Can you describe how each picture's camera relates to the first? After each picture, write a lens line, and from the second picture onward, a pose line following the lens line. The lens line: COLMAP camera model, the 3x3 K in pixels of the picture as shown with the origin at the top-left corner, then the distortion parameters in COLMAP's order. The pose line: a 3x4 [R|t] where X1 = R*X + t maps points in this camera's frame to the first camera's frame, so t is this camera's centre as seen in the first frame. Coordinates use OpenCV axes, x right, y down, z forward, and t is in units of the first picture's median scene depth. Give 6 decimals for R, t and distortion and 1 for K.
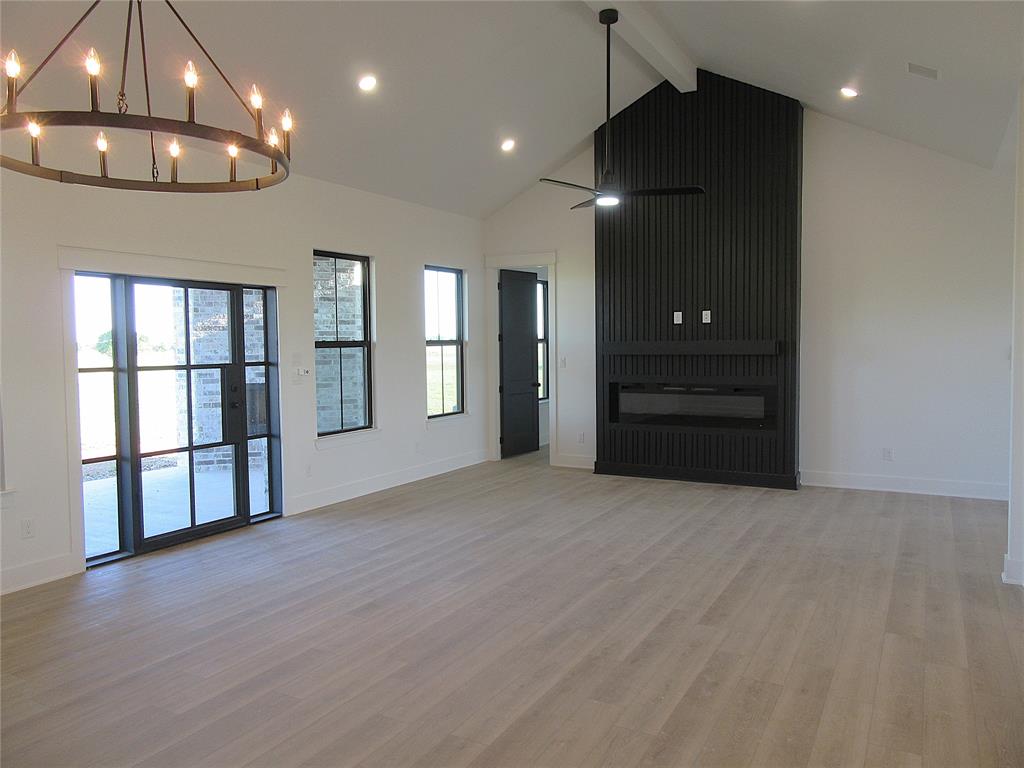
lens RADIAL K [[761.5, 0, 512.0], [0, 761.5, 384.0], [0, 0, 1]] dist [-0.007140, 0.007738]
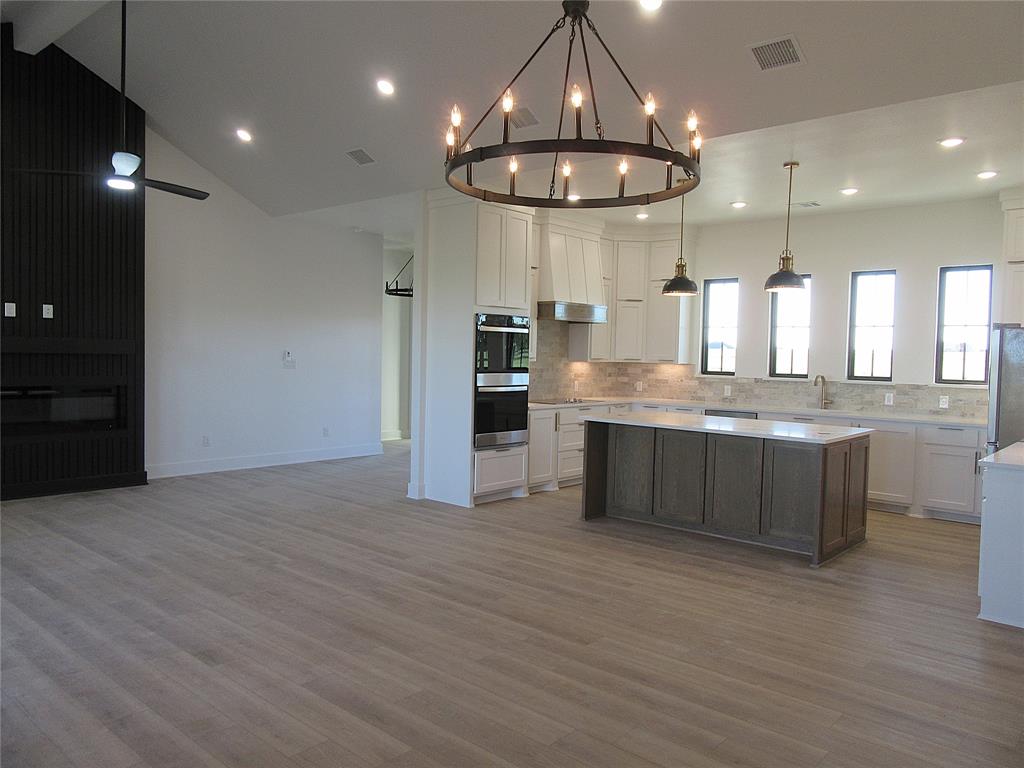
lens RADIAL K [[754.5, 0, 512.0], [0, 754.5, 384.0], [0, 0, 1]] dist [-0.015619, 0.028211]
pose [[0.217453, -0.028764, 0.975647, -0.845636], [0.032003, 0.999238, 0.022327, -0.009595], [-0.975546, 0.026369, 0.218208, 0.451943]]
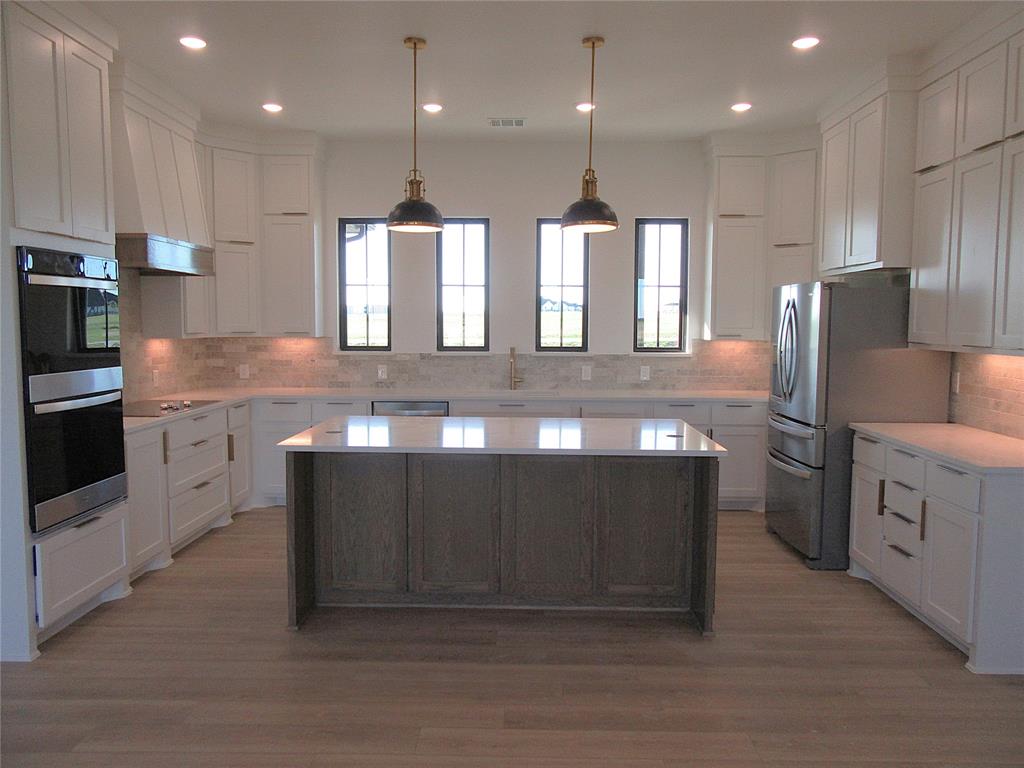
lens RADIAL K [[754.5, 0, 512.0], [0, 754.5, 384.0], [0, 0, 1]] dist [-0.015619, 0.028211]
pose [[-0.469765, -0.066277, 0.880300, -0.221801], [0.048740, 0.993710, 0.100825, -0.040163], [-0.881445, 0.090269, -0.463579, 0.776870]]
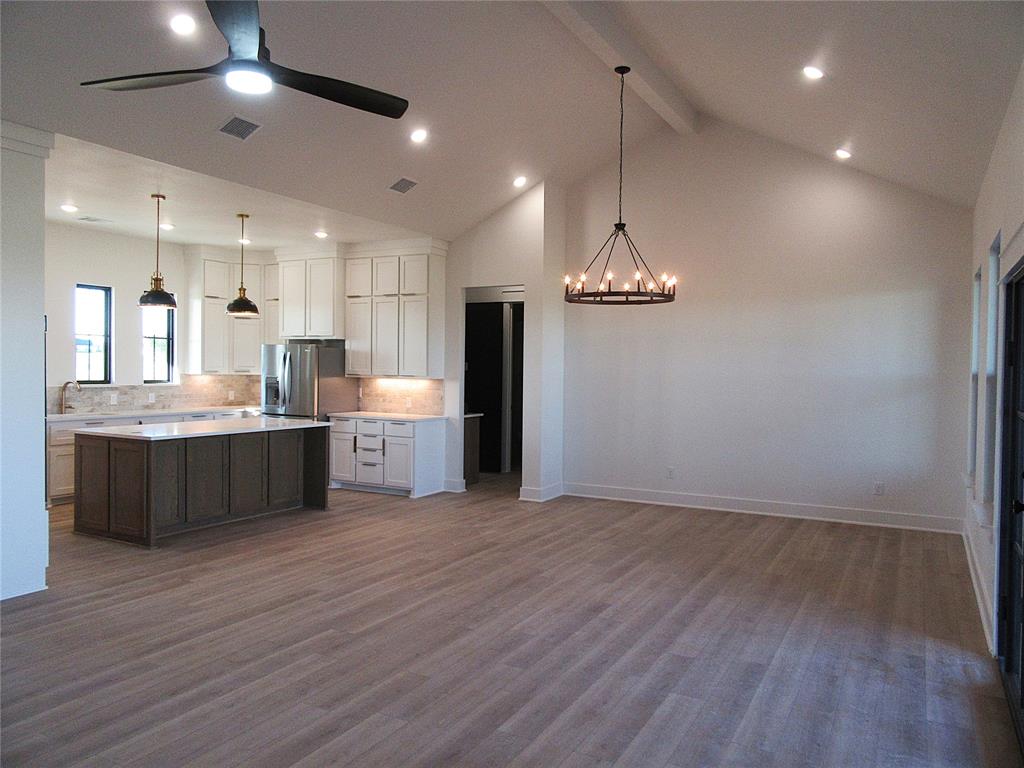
lens RADIAL K [[754.5, 0, 512.0], [0, 754.5, 384.0], [0, 0, 1]] dist [-0.015619, 0.028211]
pose [[-0.999933, -0.005478, -0.010174, -0.048478], [-0.006276, 0.996768, 0.080088, -0.111146], [0.009702, 0.080147, -0.996736, 1.917468]]
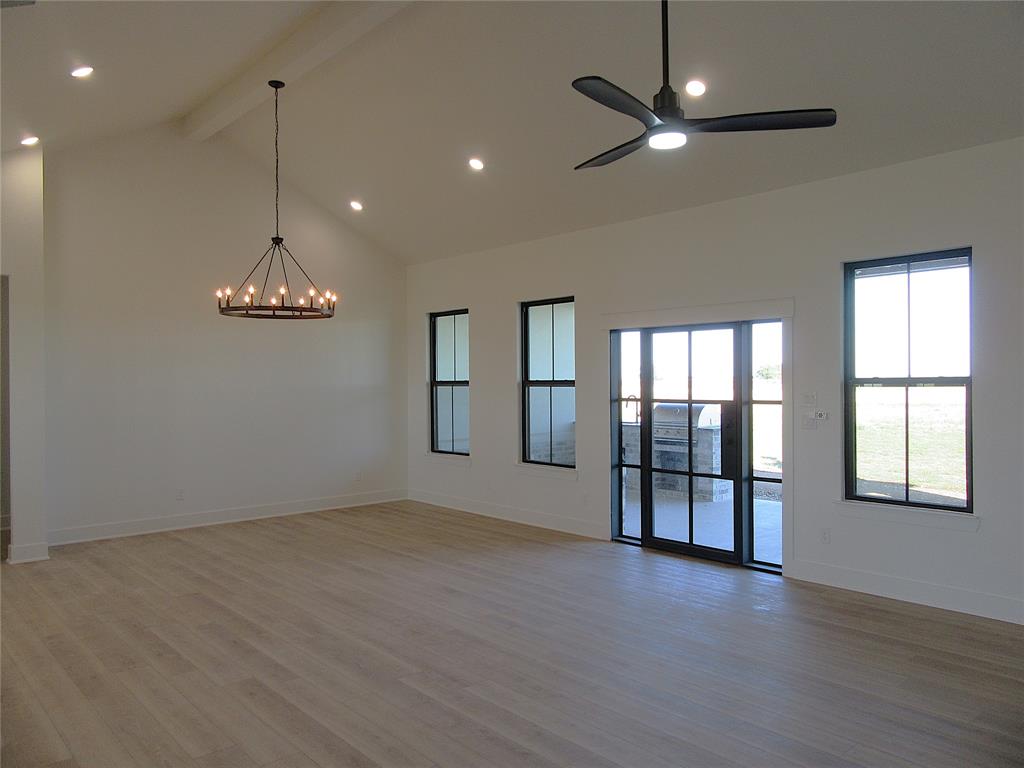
lens RADIAL K [[754.5, 0, 512.0], [0, 754.5, 384.0], [0, 0, 1]] dist [-0.015619, 0.028211]
pose [[-0.335569, 0.016119, -0.941878, 0.893985], [-0.042892, 0.998555, 0.032371, -0.091252], [0.941039, 0.051262, -0.334393, 1.395001]]
